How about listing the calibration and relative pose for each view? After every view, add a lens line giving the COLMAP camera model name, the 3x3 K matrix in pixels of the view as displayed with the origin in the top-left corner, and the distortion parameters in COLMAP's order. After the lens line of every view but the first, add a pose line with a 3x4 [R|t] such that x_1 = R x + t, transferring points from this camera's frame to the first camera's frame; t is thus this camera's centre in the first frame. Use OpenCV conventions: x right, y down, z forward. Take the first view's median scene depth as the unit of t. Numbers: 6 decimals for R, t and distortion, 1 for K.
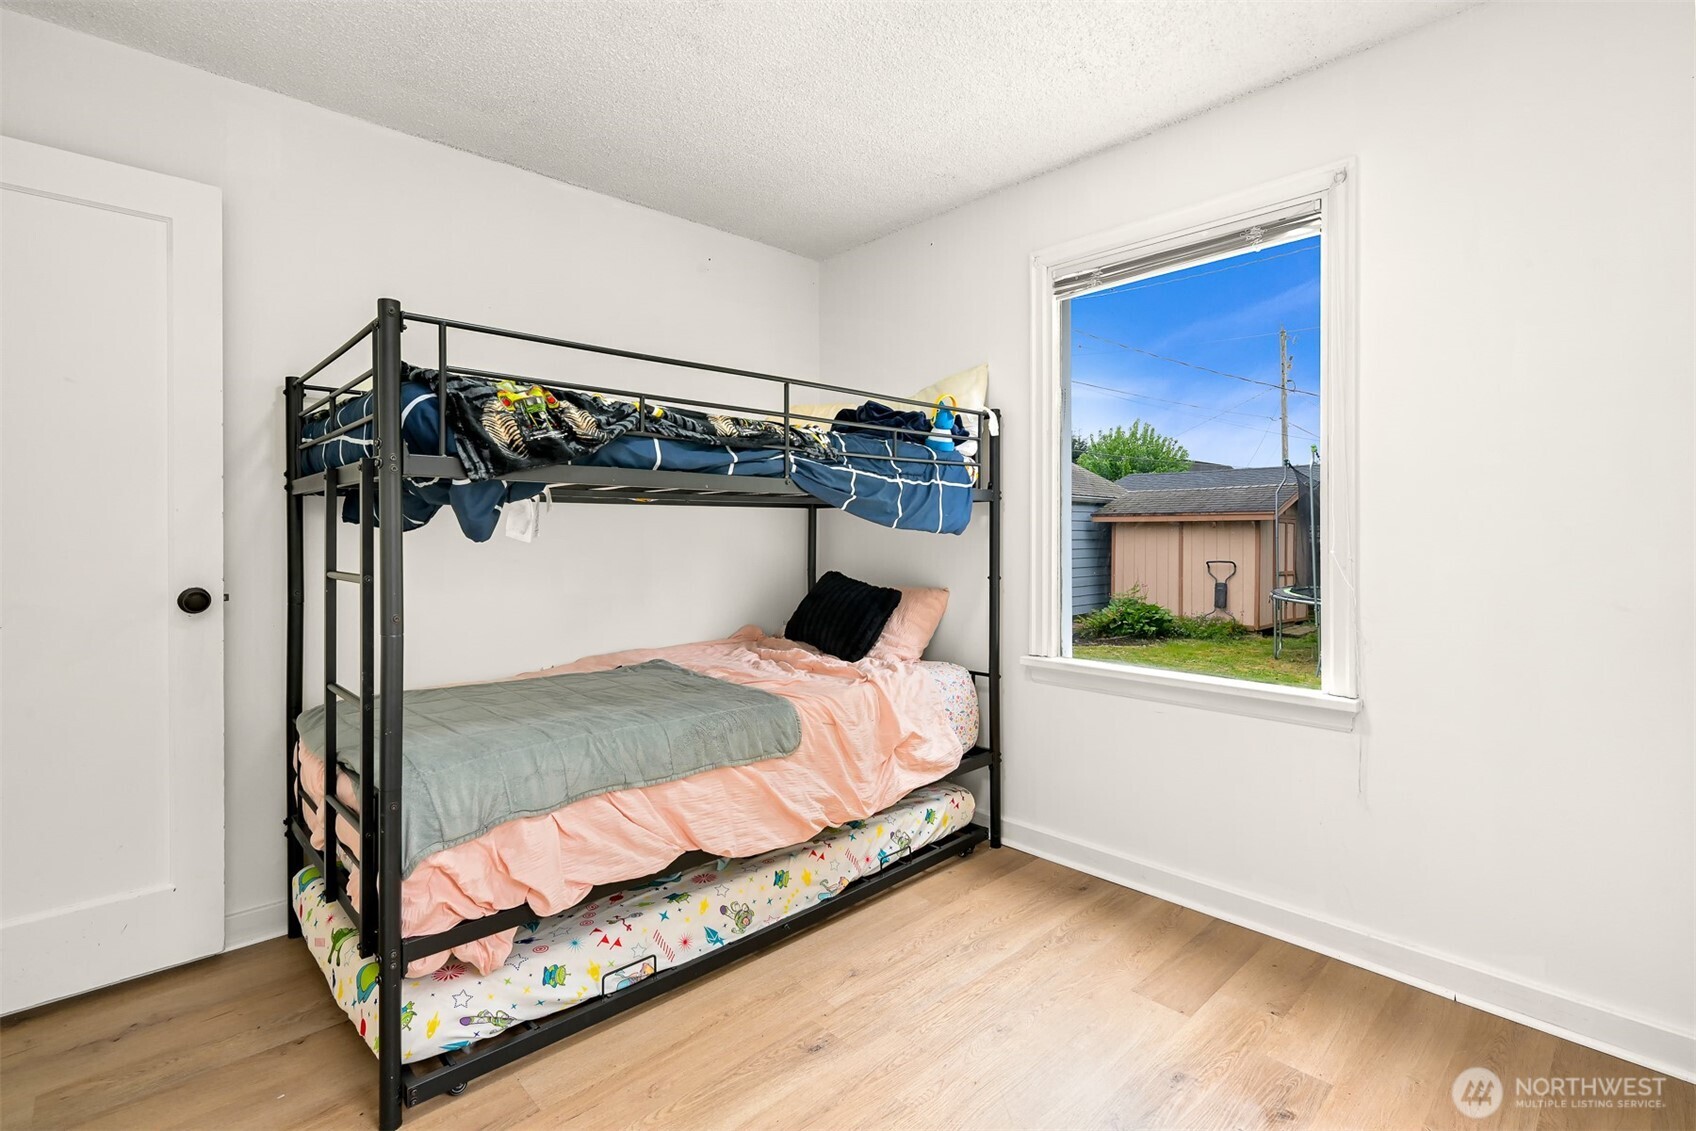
lens RADIAL K [[787.5, 0, 848.0], [0, 787.5, 565.5], [0, 0, 1]] dist [-0.001745, -0.000070]
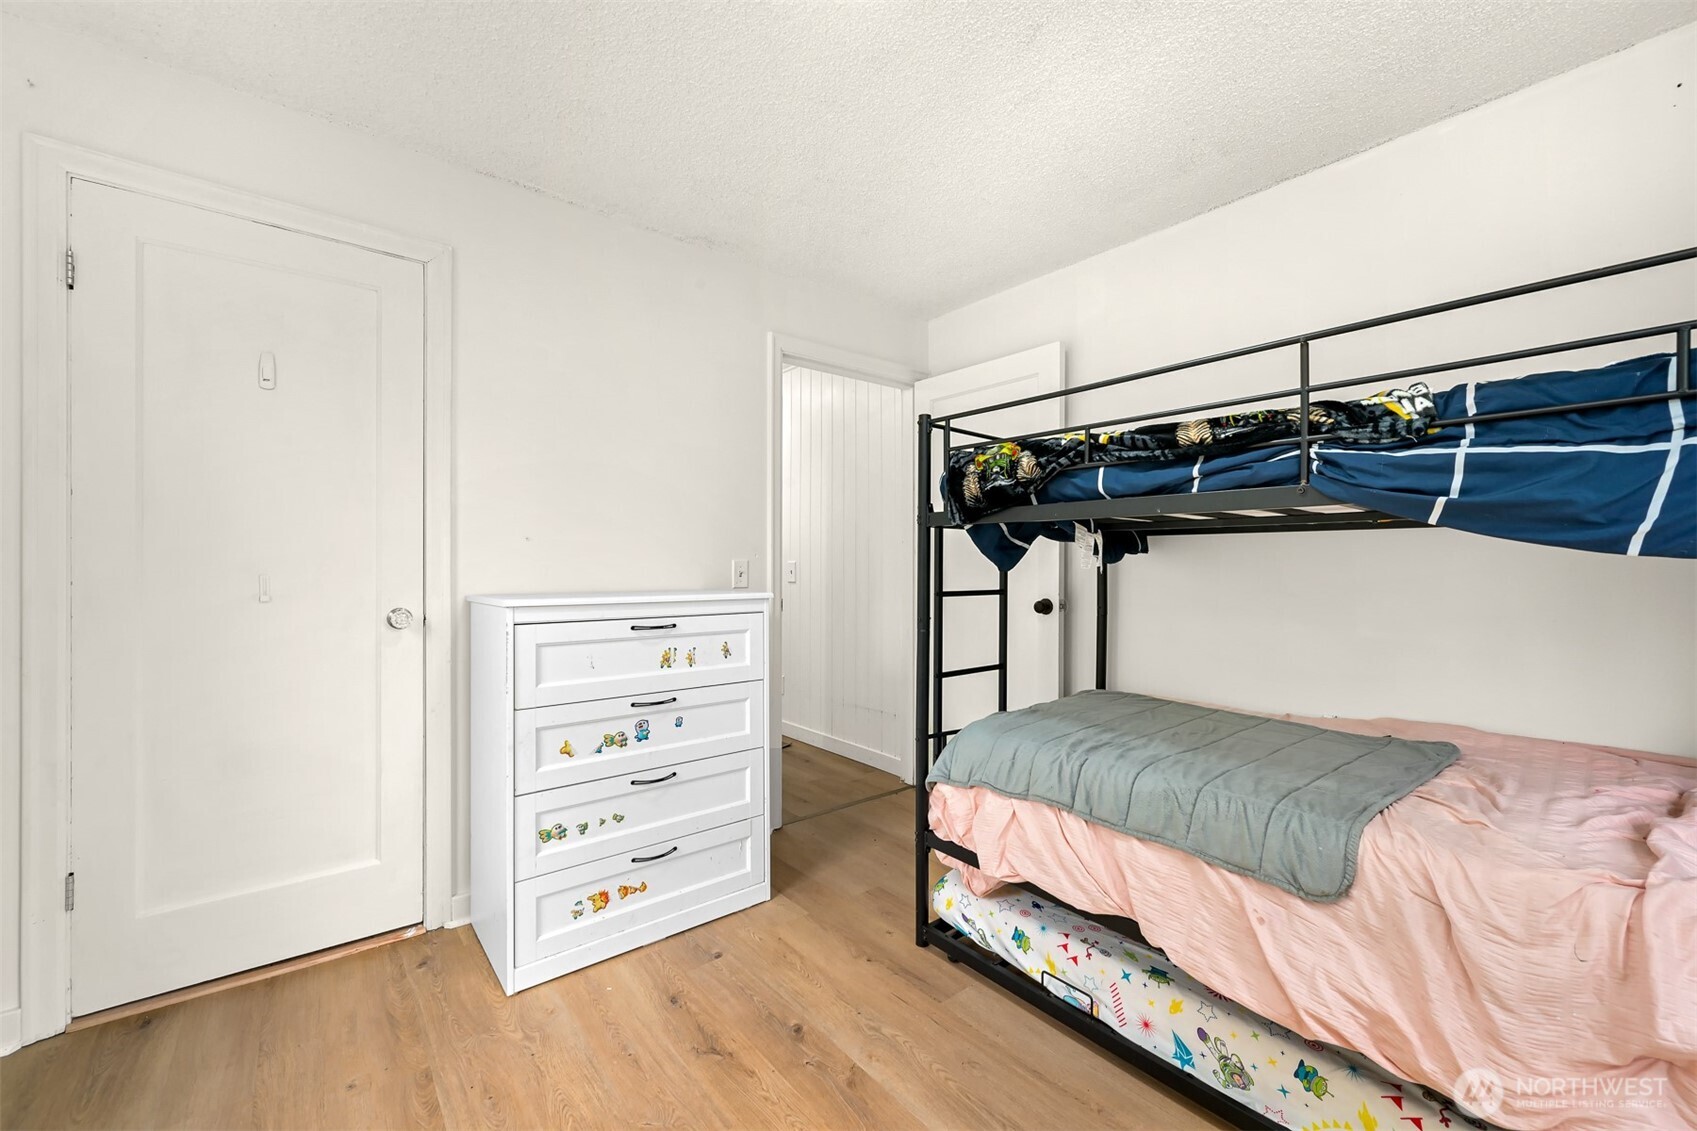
lens RADIAL K [[659.3, 0, 850.8], [0, 659.3, 594.8], [0, 0, 1]] dist [0.000430, 0.000268]
pose [[-0.062941, 0.042326, -0.997119, 0.556823], [-0.045646, 0.997933, 0.045242, -0.026094], [0.996973, 0.048362, -0.060879, 0.714354]]
